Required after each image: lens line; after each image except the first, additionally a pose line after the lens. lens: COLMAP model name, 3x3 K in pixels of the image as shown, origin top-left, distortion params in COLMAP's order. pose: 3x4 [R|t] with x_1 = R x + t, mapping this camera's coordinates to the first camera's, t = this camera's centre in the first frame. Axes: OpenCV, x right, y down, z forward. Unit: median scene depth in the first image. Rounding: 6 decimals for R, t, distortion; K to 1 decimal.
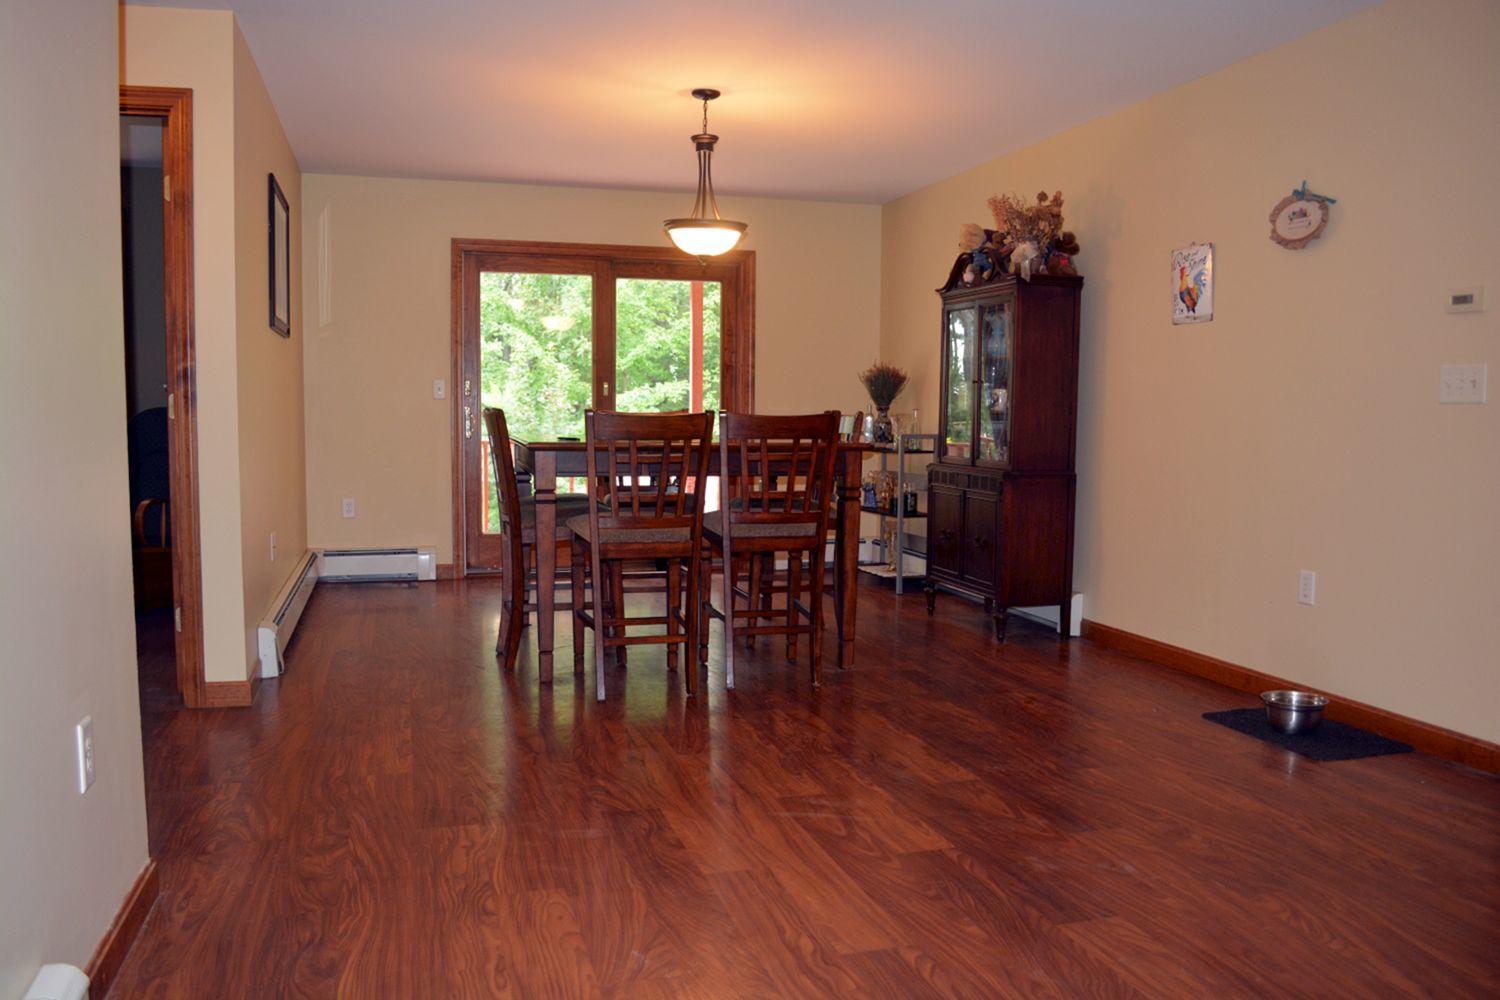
lens RADIAL K [[1181.9, 0, 749.8], [0, 1181.9, 498.3], [0, 0, 1]] dist [-0.064076, -0.001495]
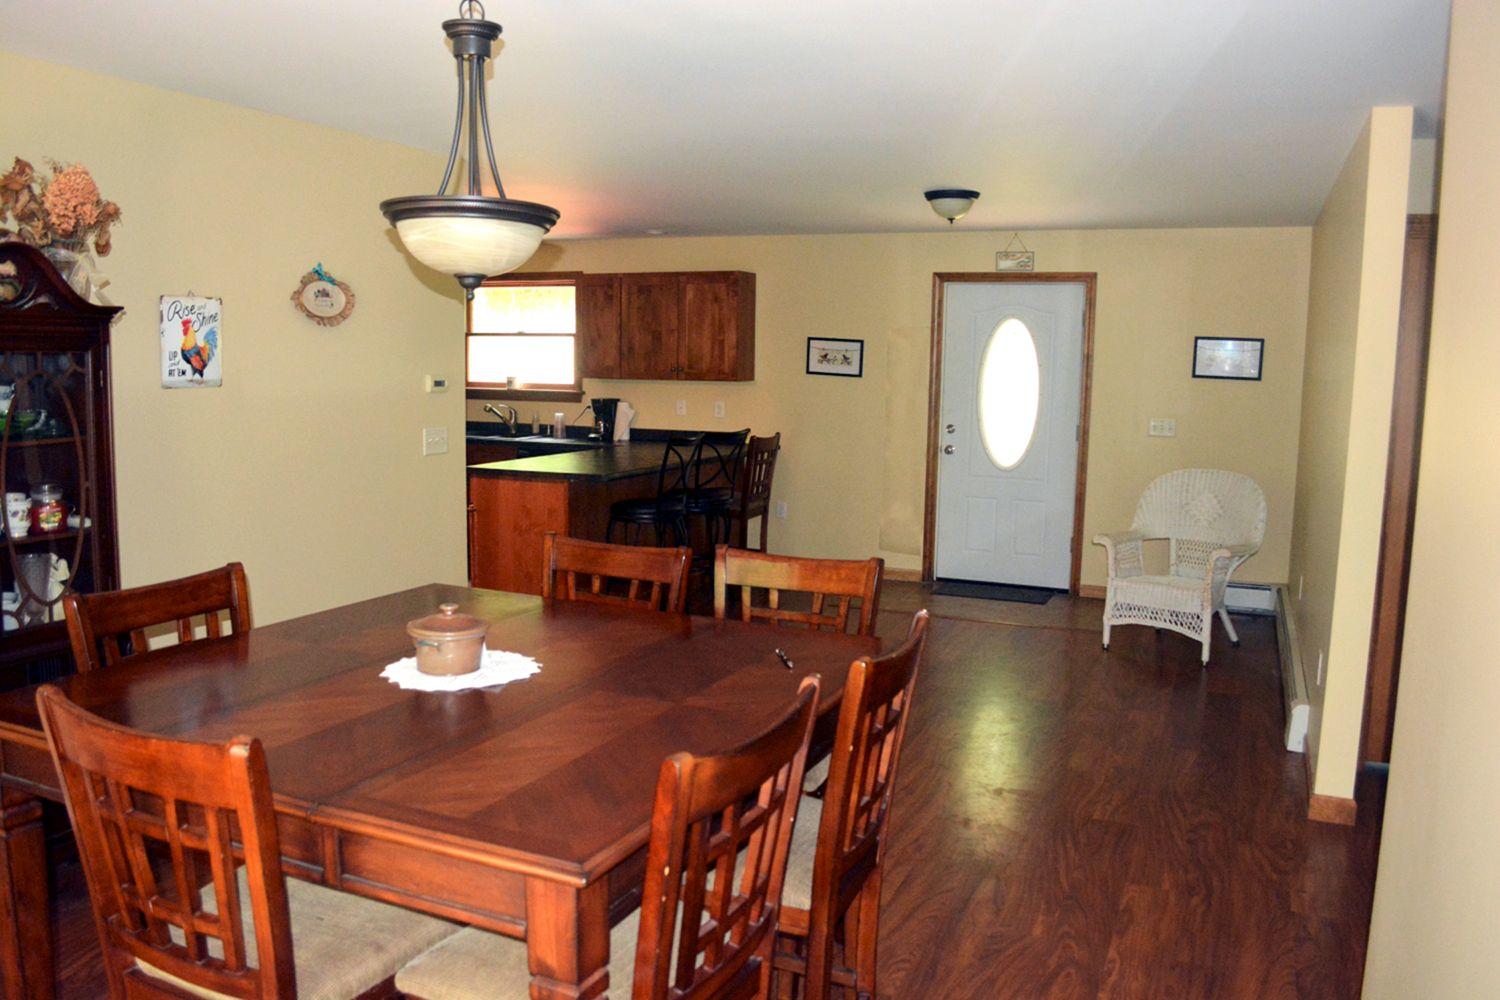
lens RADIAL K [[1181.9, 0, 752.4], [0, 1181.9, 497.9], [0, 0, 1]] dist [-0.064076, -0.001495]
pose [[-0.771591, -0.099491, 0.628291, -0.533734], [0.024930, 0.982205, 0.186151, -0.249944], [-0.635631, 0.159295, -0.755380, 1.593784]]
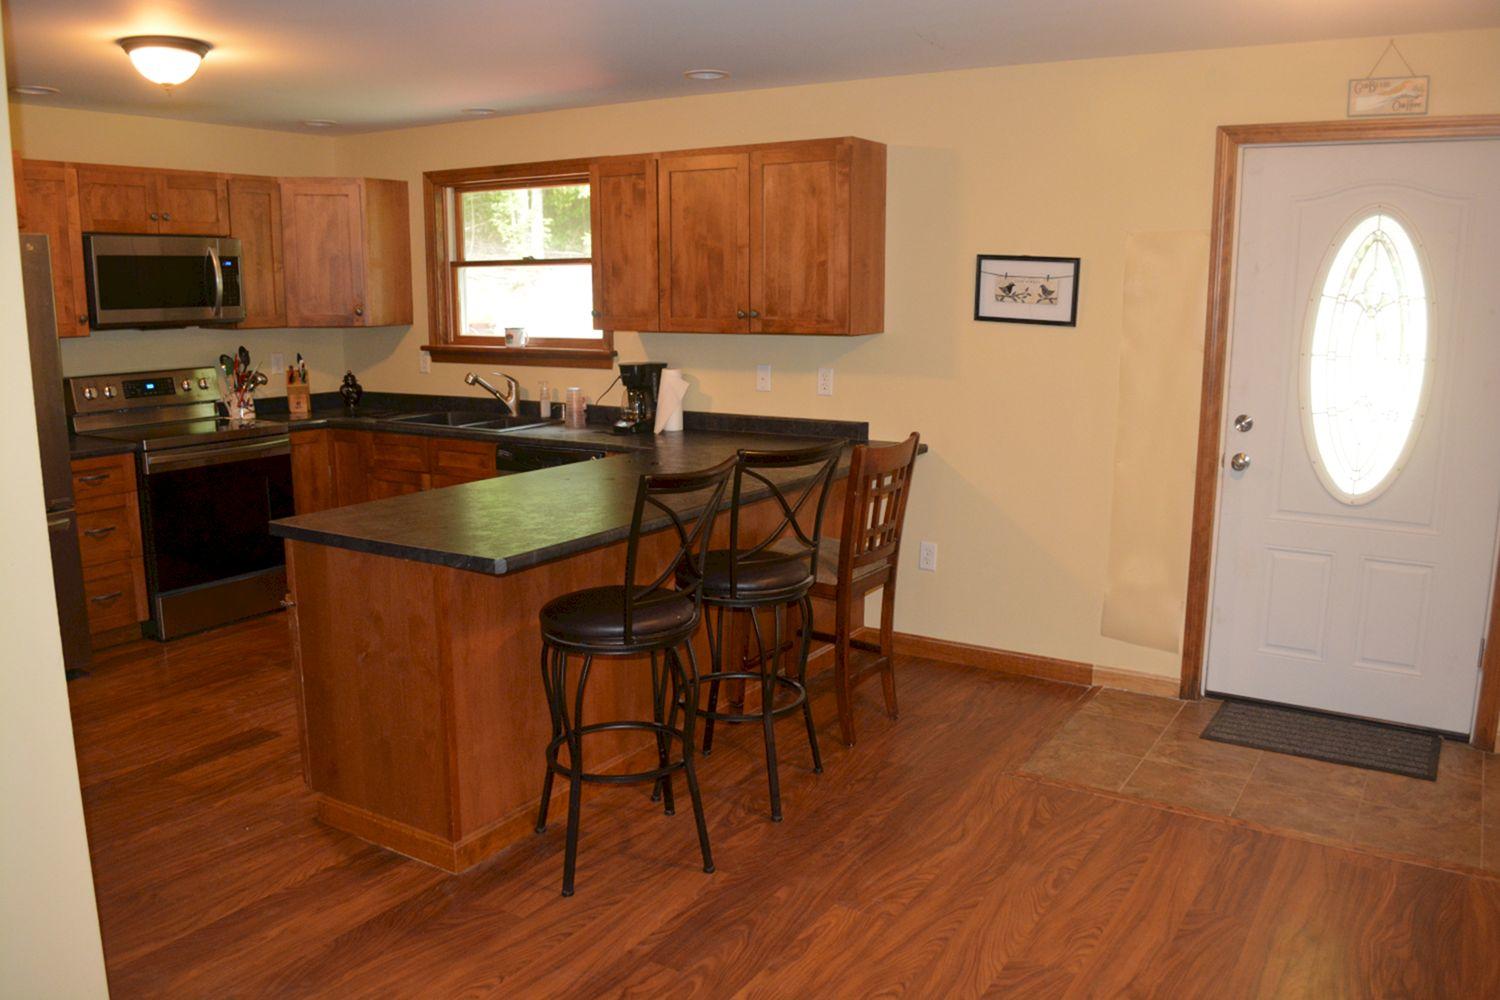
lens RADIAL K [[1181.9, 0, 743.4], [0, 1181.9, 504.8], [0, 0, 1]] dist [-0.064076, -0.001495]
pose [[-0.656055, -0.147436, 0.740172, -0.250434], [0.051734, 0.969641, 0.238999, -0.216136], [-0.752938, 0.195088, -0.628511, 1.194460]]
